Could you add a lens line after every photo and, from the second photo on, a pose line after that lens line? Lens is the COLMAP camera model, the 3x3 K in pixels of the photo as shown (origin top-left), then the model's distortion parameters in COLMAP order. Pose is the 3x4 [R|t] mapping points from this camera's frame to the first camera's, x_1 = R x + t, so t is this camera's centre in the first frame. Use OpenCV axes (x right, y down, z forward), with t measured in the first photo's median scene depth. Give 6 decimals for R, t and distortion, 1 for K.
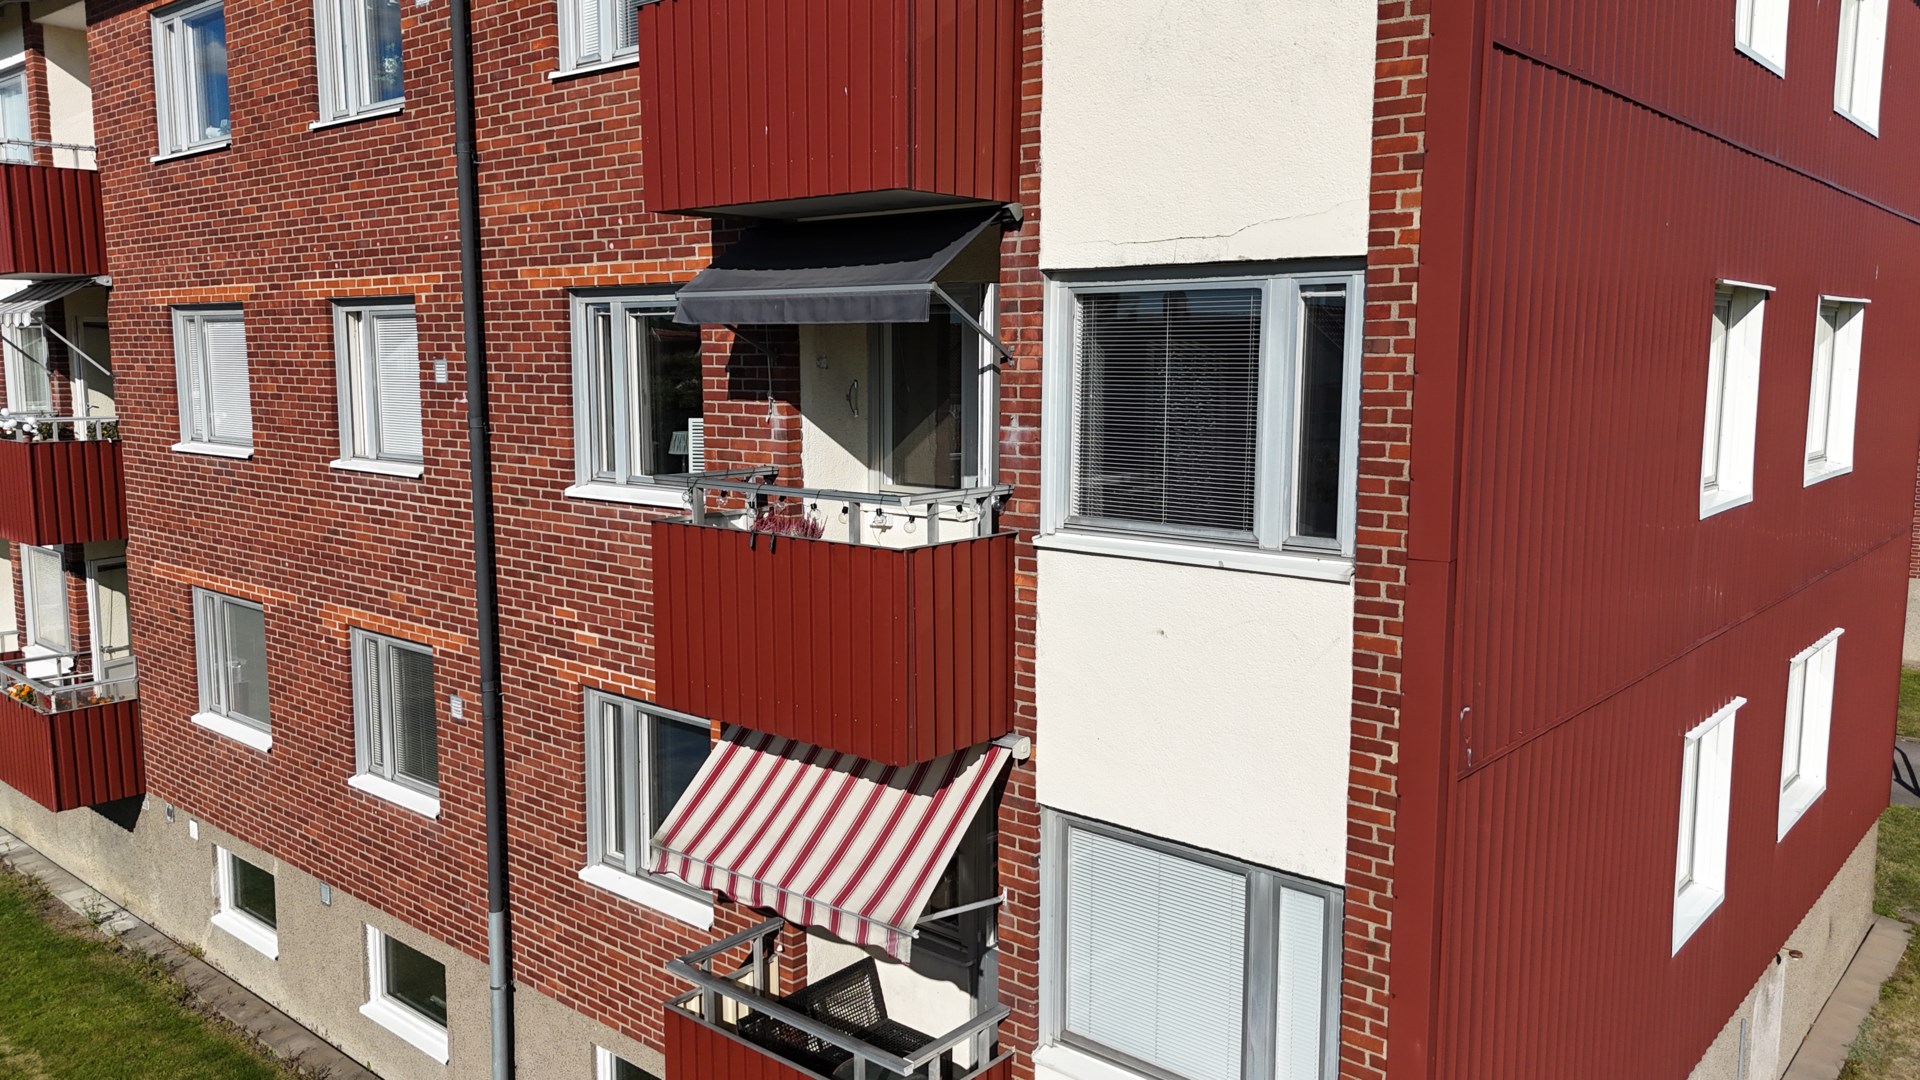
lens RADIAL K [[1431.7, 0, 958.5], [0, 1431.7, 535.1], [0, 0, 1]] dist [-0.004640, -0.006436]
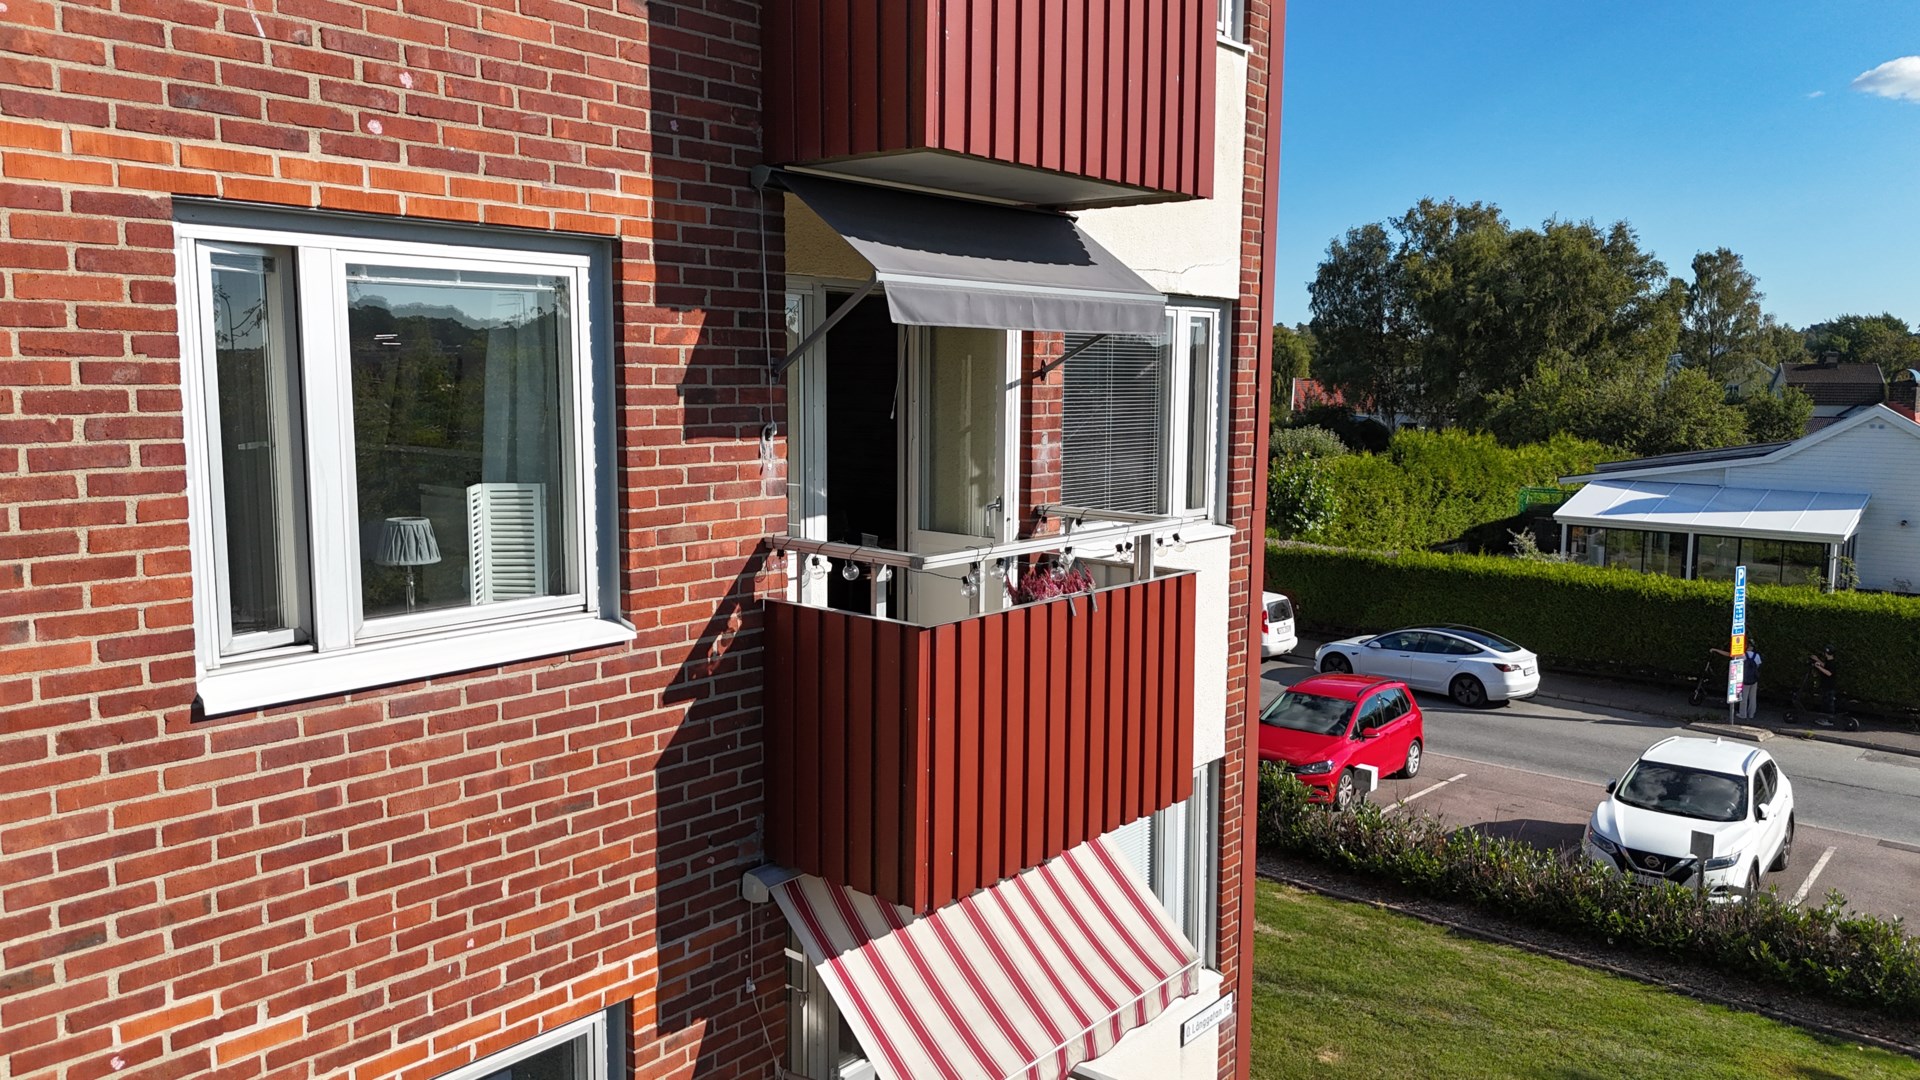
lens RADIAL K [[1431.7, 0, 958.4], [0, 1431.7, 542.8], [0, 0, 1]] dist [-0.004640, -0.006436]
pose [[-0.030077, -0.116132, 0.992778, -0.768903], [0.125884, 0.984879, 0.119022, -0.110176], [-0.991589, 0.128555, -0.015003, 0.903331]]
